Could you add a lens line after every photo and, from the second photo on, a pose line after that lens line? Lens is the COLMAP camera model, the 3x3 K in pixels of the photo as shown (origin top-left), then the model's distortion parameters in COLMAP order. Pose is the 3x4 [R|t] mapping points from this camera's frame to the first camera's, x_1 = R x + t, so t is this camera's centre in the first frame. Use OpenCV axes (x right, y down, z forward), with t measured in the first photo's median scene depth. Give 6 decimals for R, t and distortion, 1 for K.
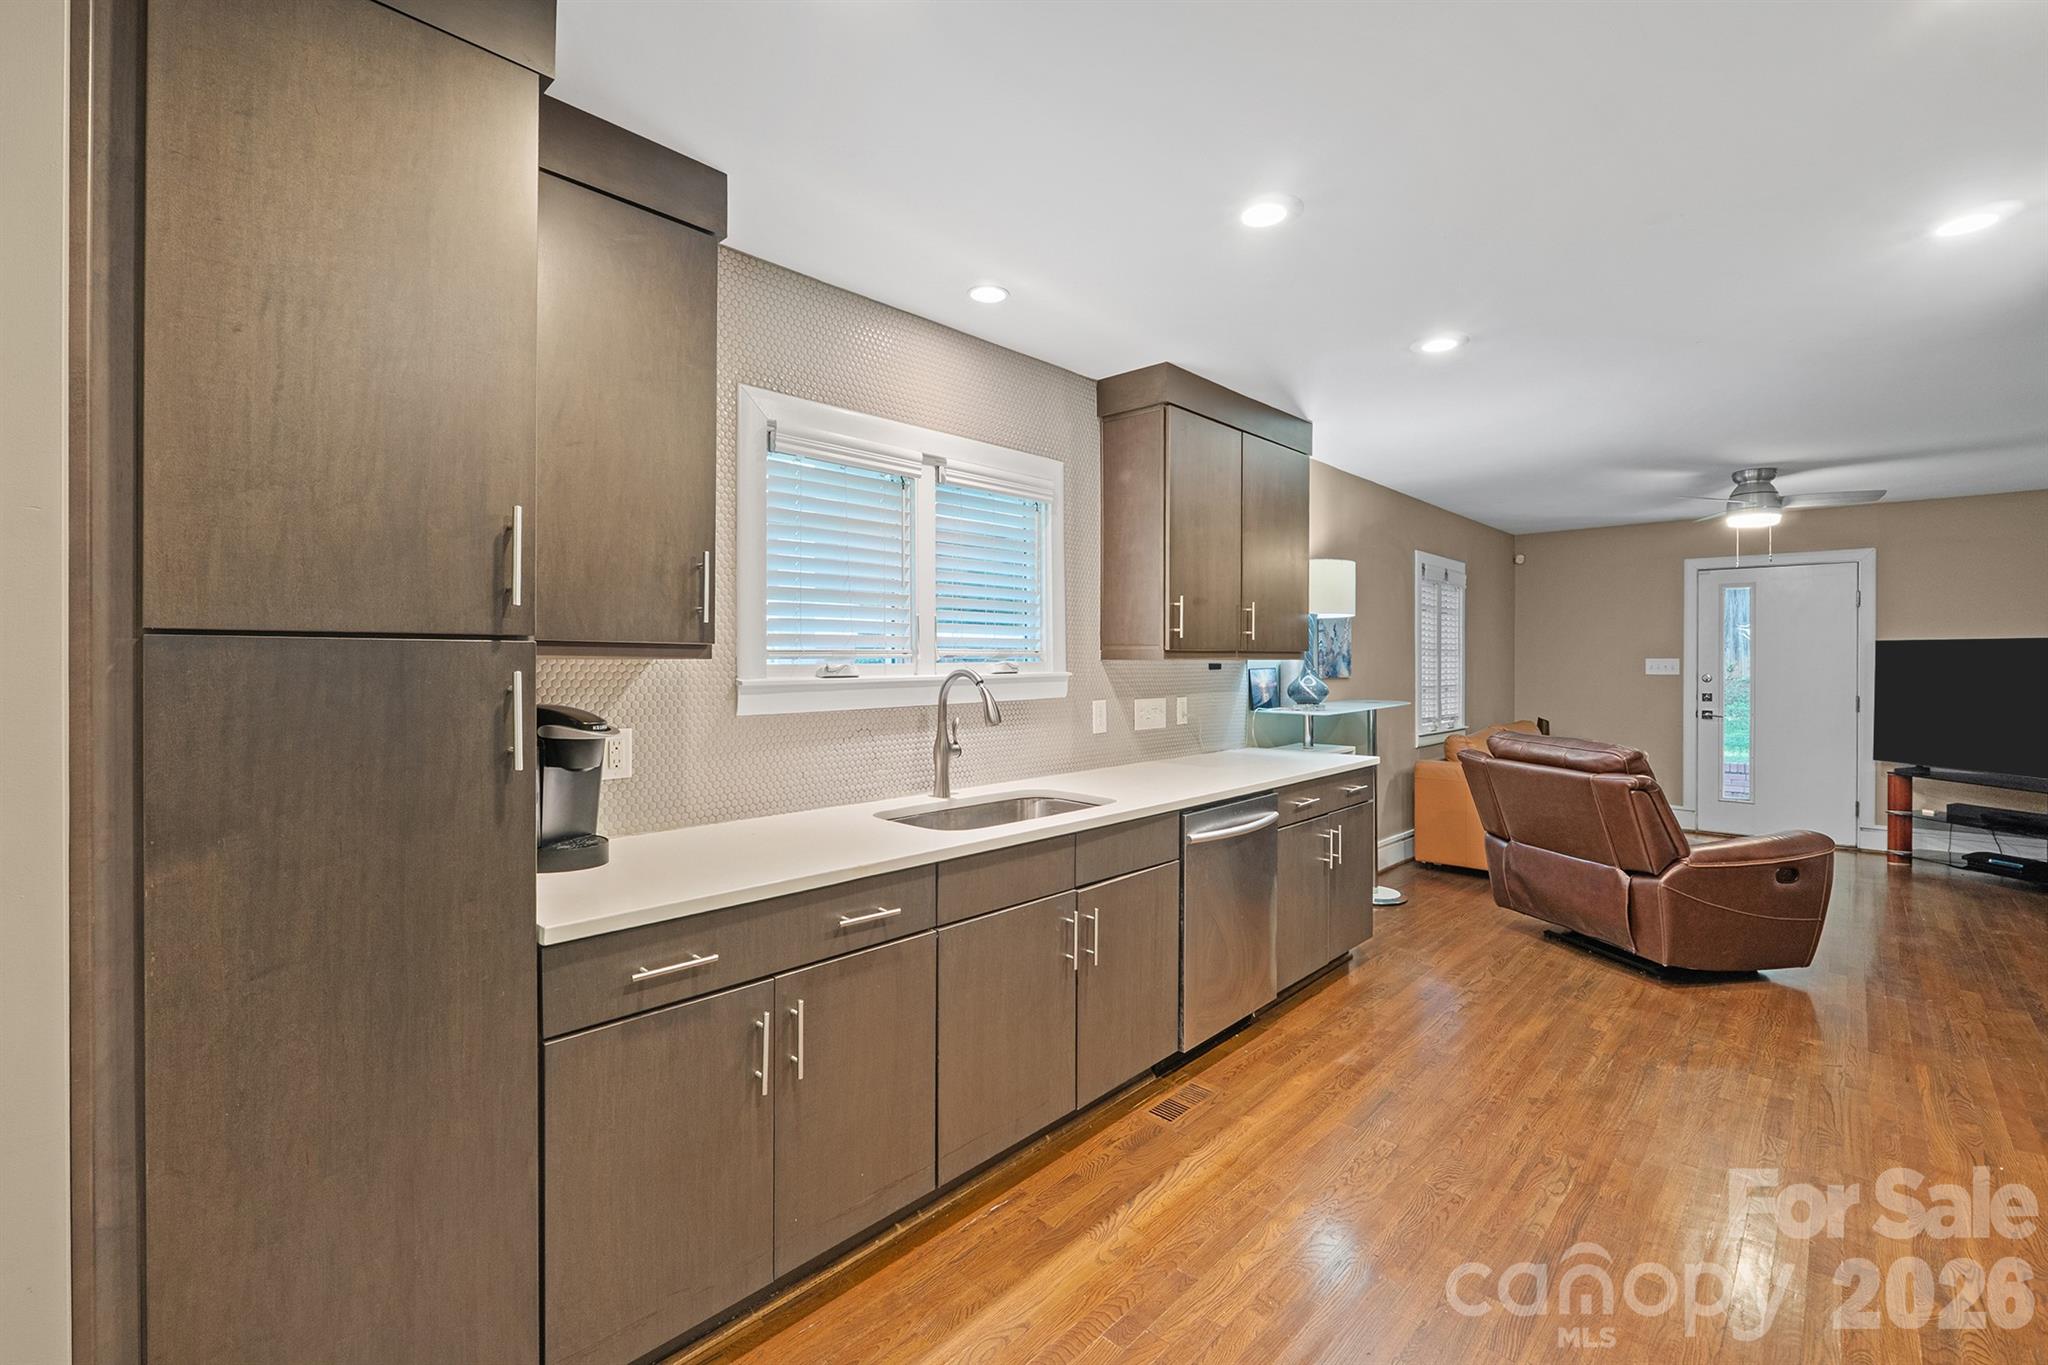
lens RADIAL K [[875.3, 0, 1032.4], [0, 875.3, 663.8], [0, 0, 1]] dist [-0.004980, -0.000429]
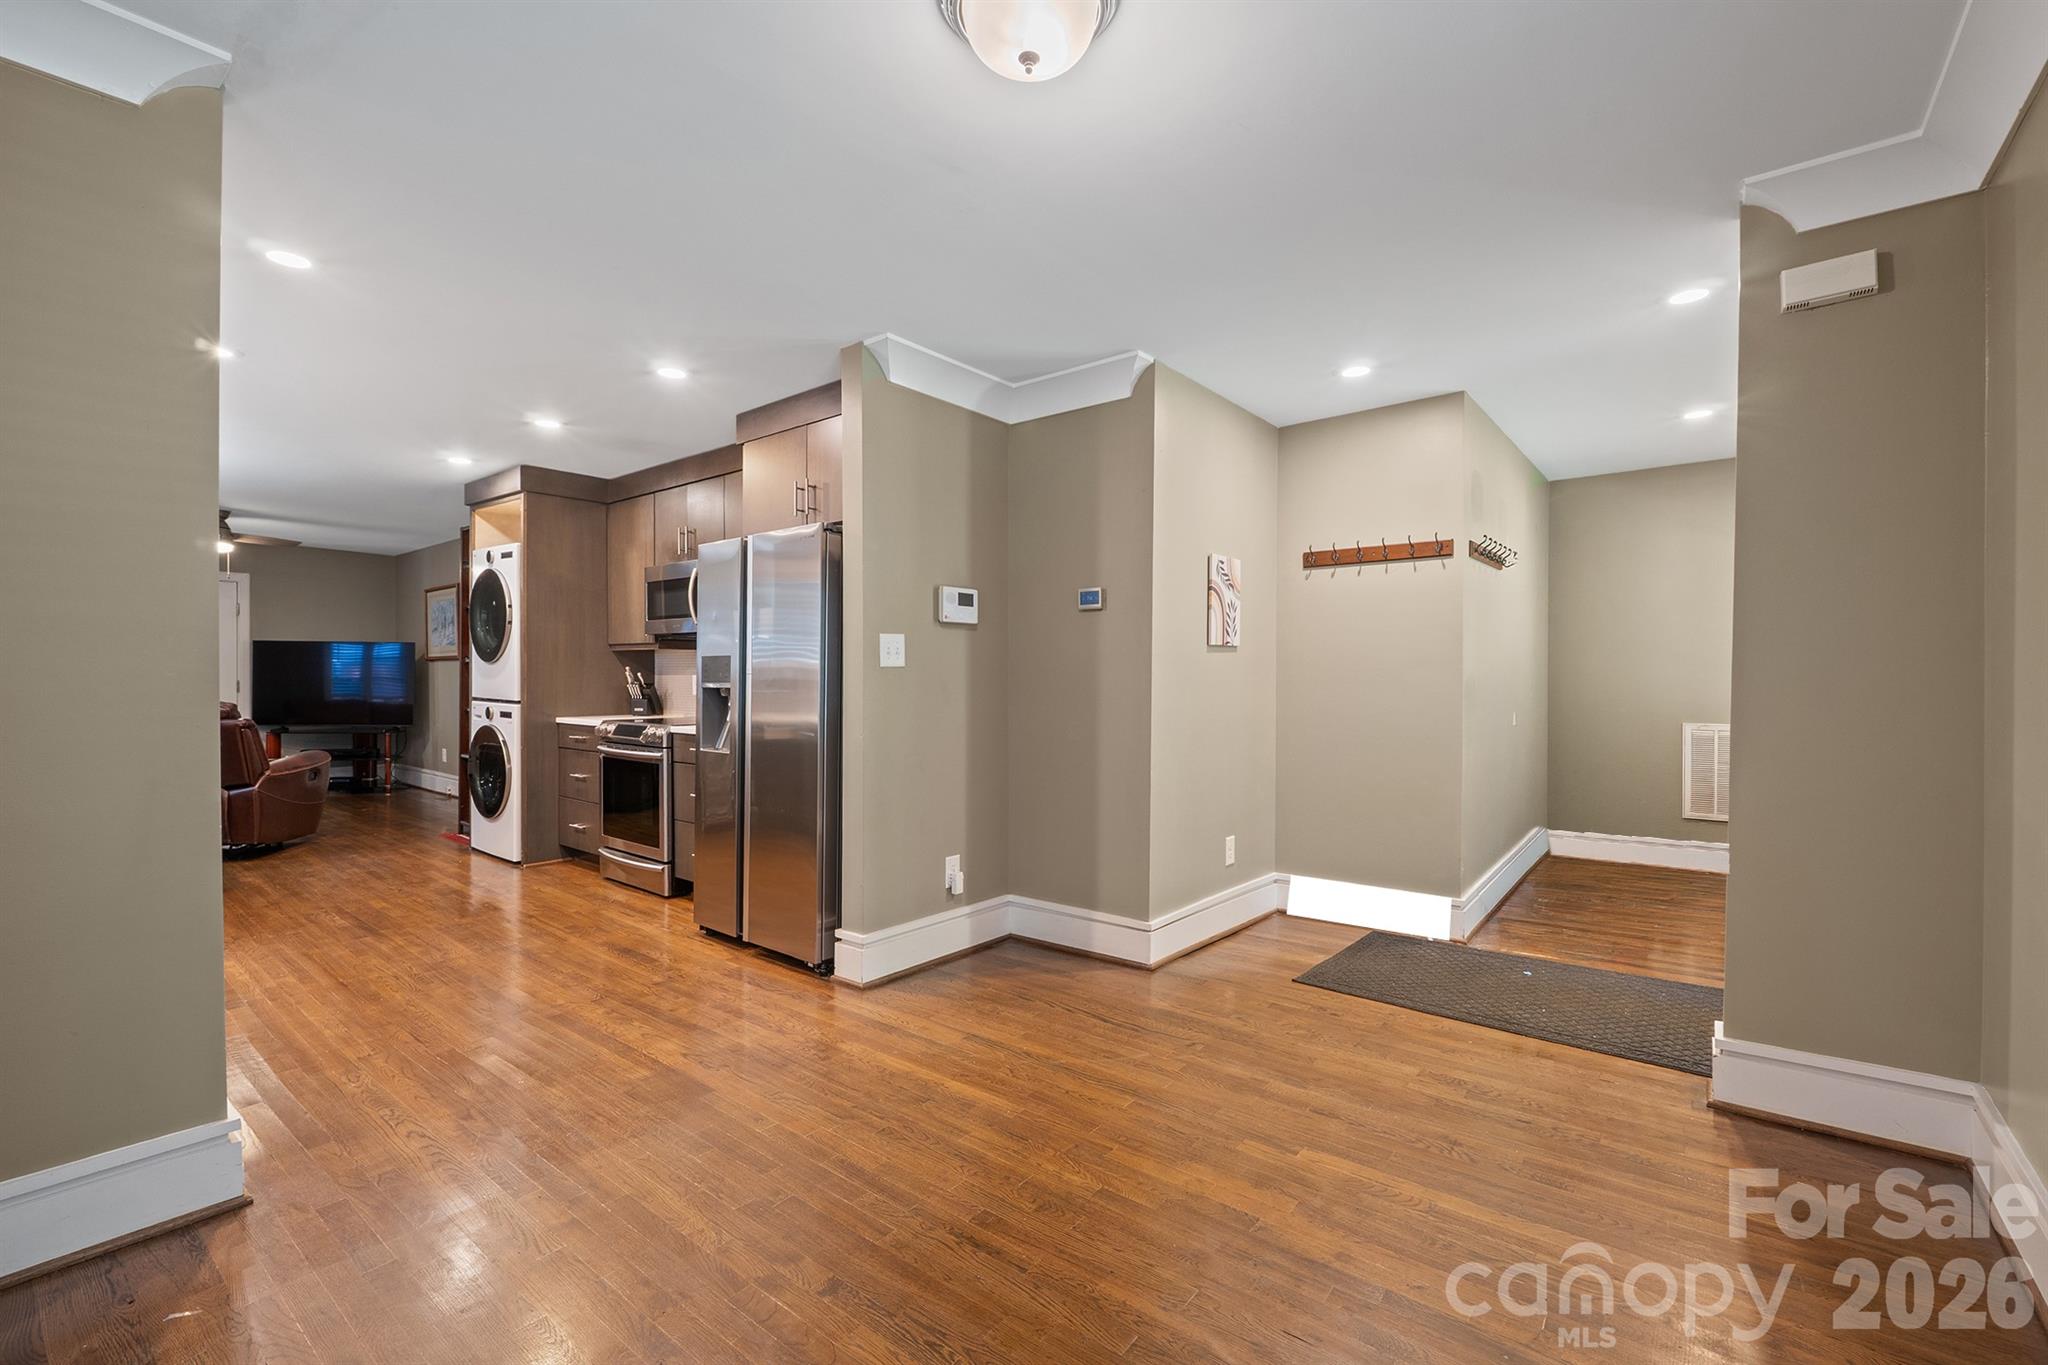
lens RADIAL K [[874.6, 0, 1018.1], [0, 874.6, 684.9], [0, 0, 1]] dist [-0.004126, -0.000106]
pose [[-0.066756, -0.010846, 0.997710, -0.913904], [-0.000407, 0.999941, 0.010843, 0.053207], [-0.997769, 0.000318, -0.066756, -0.237797]]
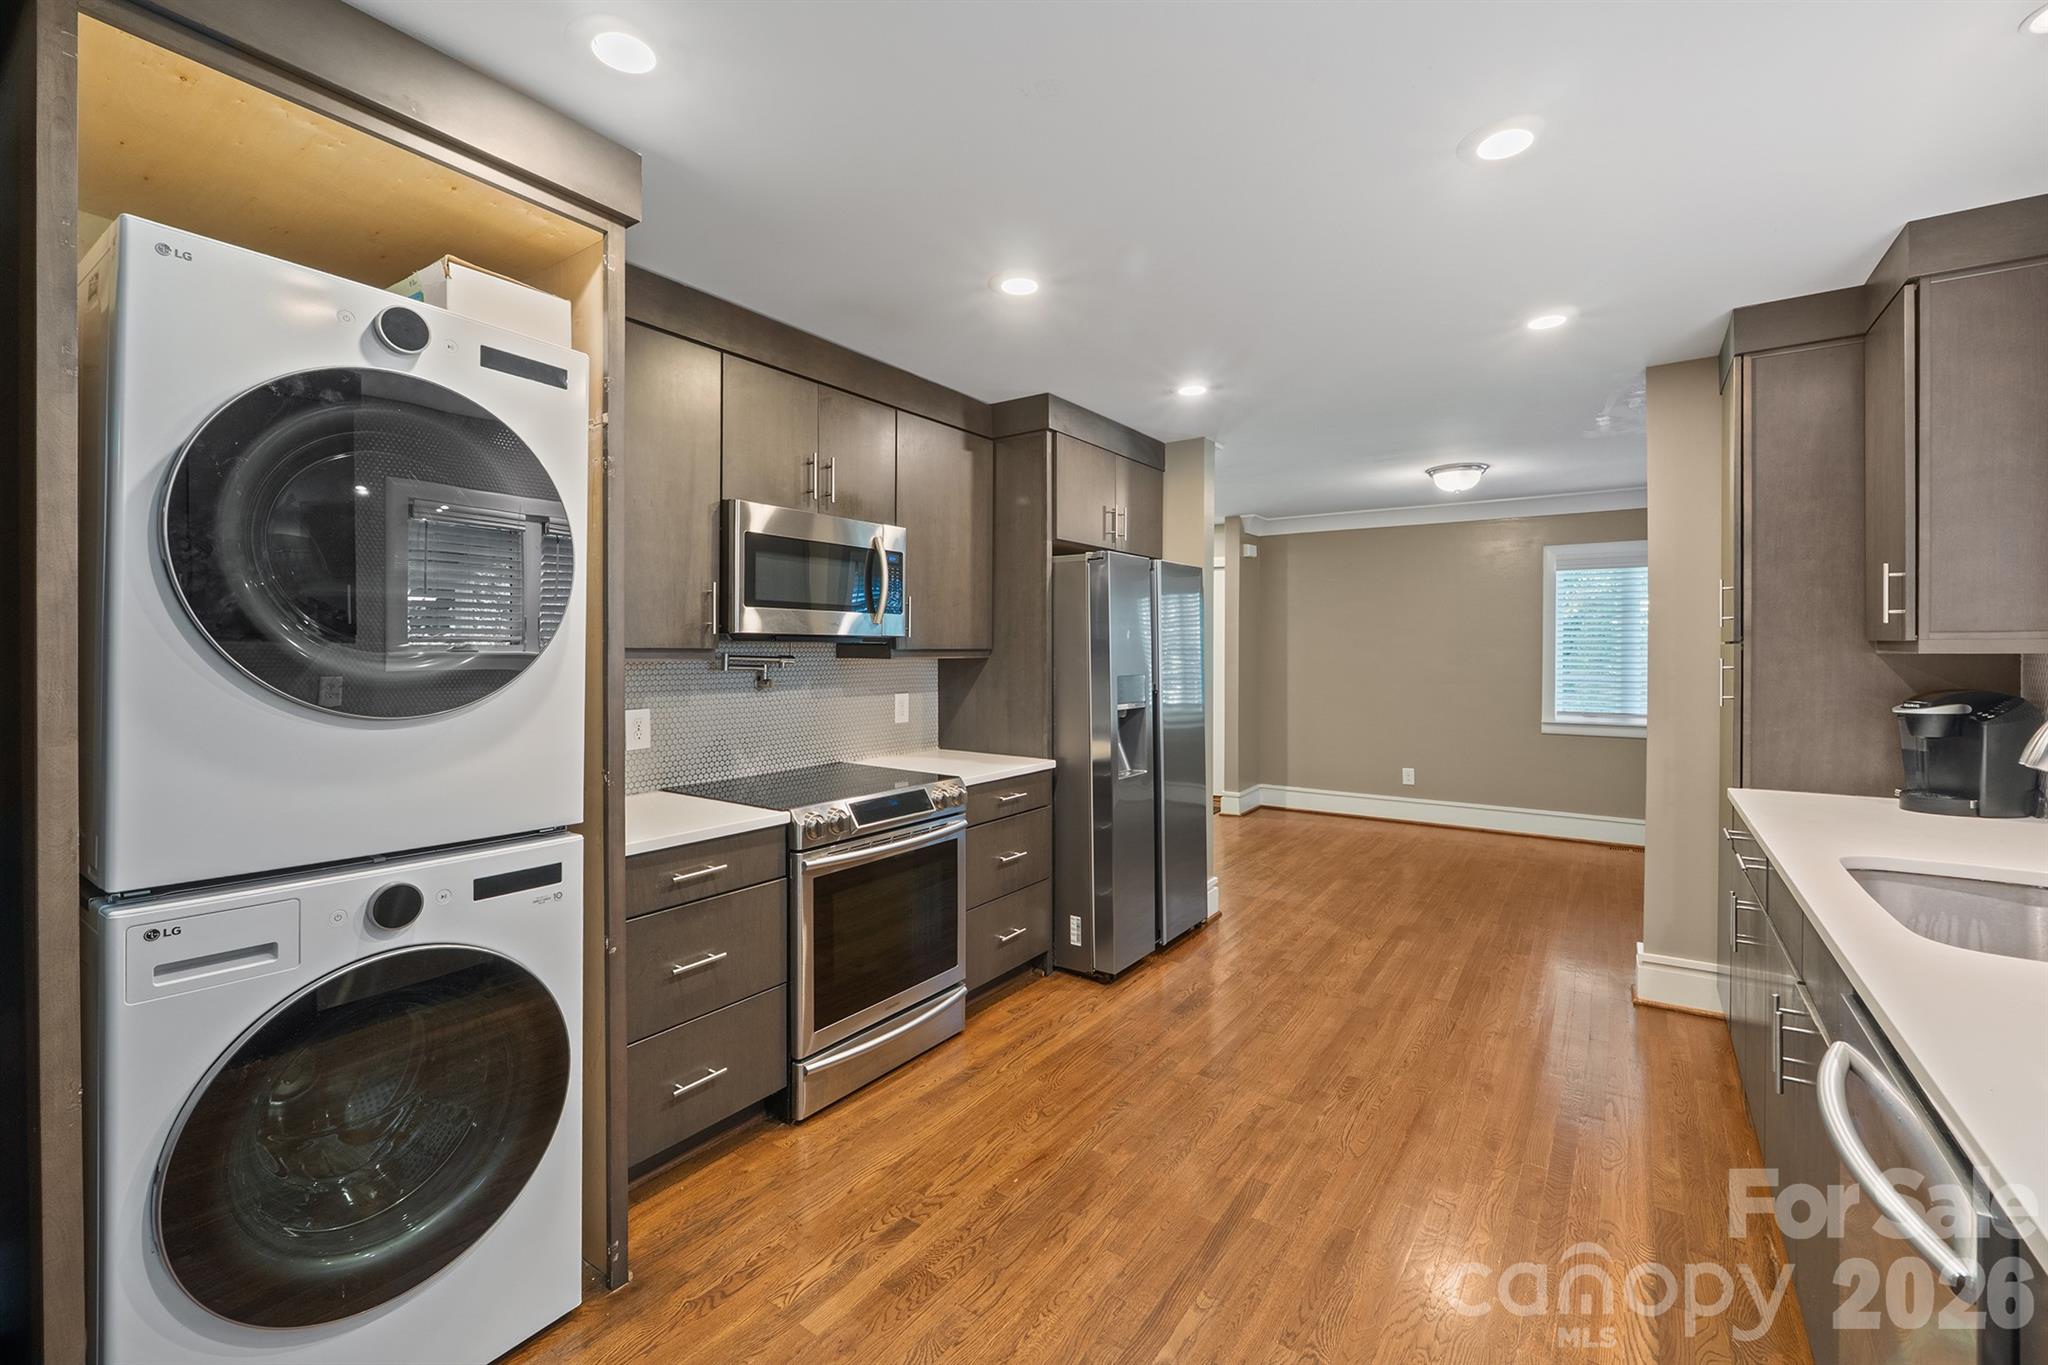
lens RADIAL K [[861.7, 0, 1030.7], [0, 861.7, 655.5], [0, 0, 1]] dist [-0.002582, -0.000142]
pose [[-0.989070, 0.000627, -0.147448, 0.543988], [-0.000839, 0.999951, 0.009878, -0.007694], [0.147447, 0.009894, -0.989020, 1.129839]]
